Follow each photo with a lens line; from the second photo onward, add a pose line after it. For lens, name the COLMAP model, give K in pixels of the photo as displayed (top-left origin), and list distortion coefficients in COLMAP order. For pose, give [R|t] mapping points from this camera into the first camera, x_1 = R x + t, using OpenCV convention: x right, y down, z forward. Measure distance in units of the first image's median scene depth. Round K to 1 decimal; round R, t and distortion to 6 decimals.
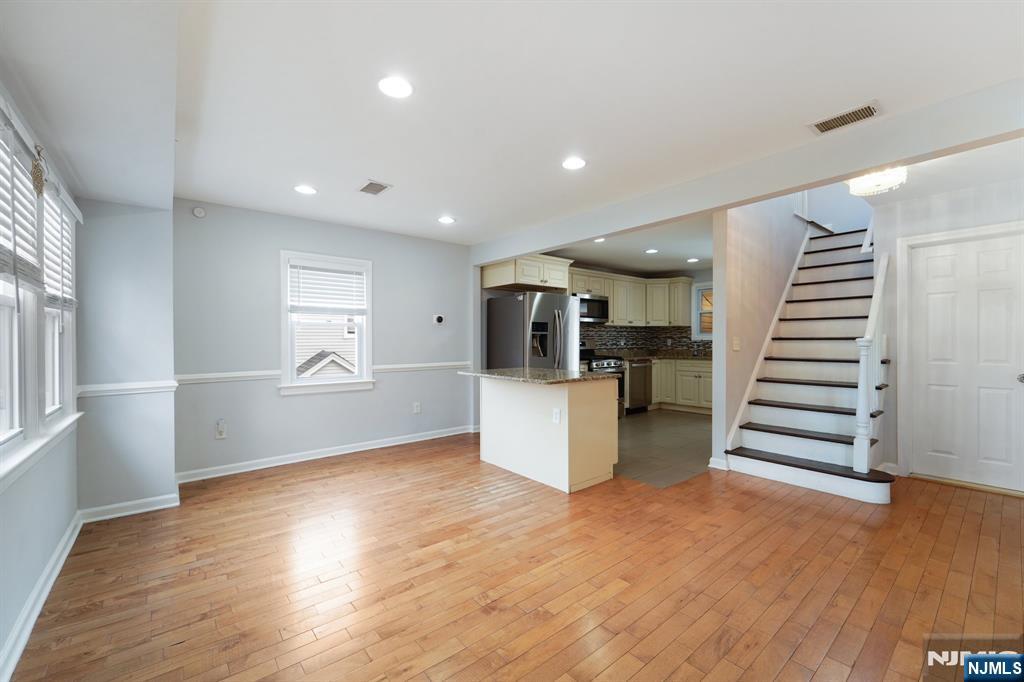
lens RADIAL K [[414.9, 0, 506.8], [0, 414.9, 343.9], [0, 0, 1]] dist [-0.002404, -0.000868]
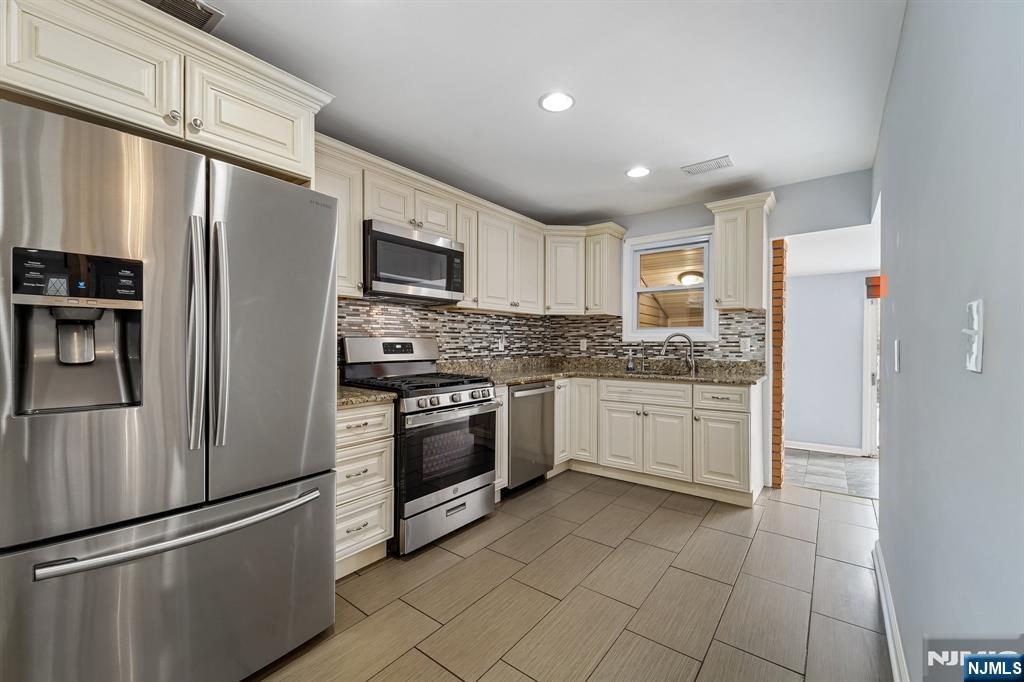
lens RADIAL K [[422.2, 0, 512.0], [0, 422.2, 341.0], [0, 0, 1]] dist [-0.000129, -0.000619]
pose [[0.971171, 0.007313, 0.238270, 0.192048], [-0.005503, 0.999951, -0.008261, -0.004647], [-0.238318, 0.006712, 0.971164, 0.558559]]
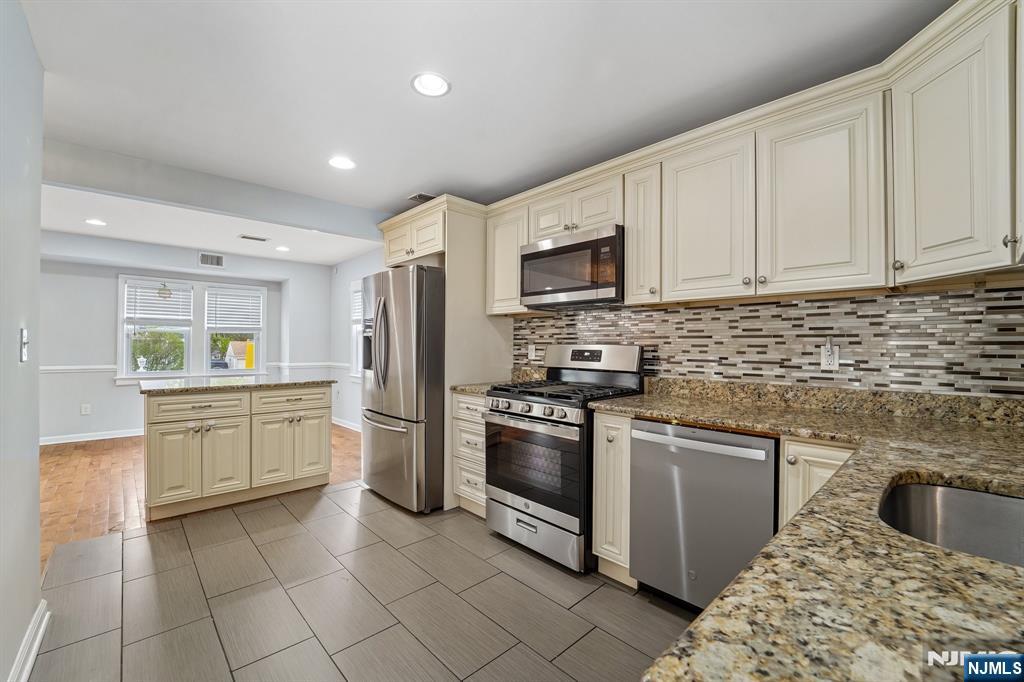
lens RADIAL K [[419.8, 0, 513.9], [0, 419.8, 344.7], [0, 0, 1]] dist [-0.025920, 0.000107]
pose [[0.080318, 0.002756, -0.996766, 0.603335], [-0.015174, 0.999884, 0.001541, -0.010907], [0.996654, 0.015001, 0.080350, 0.911689]]
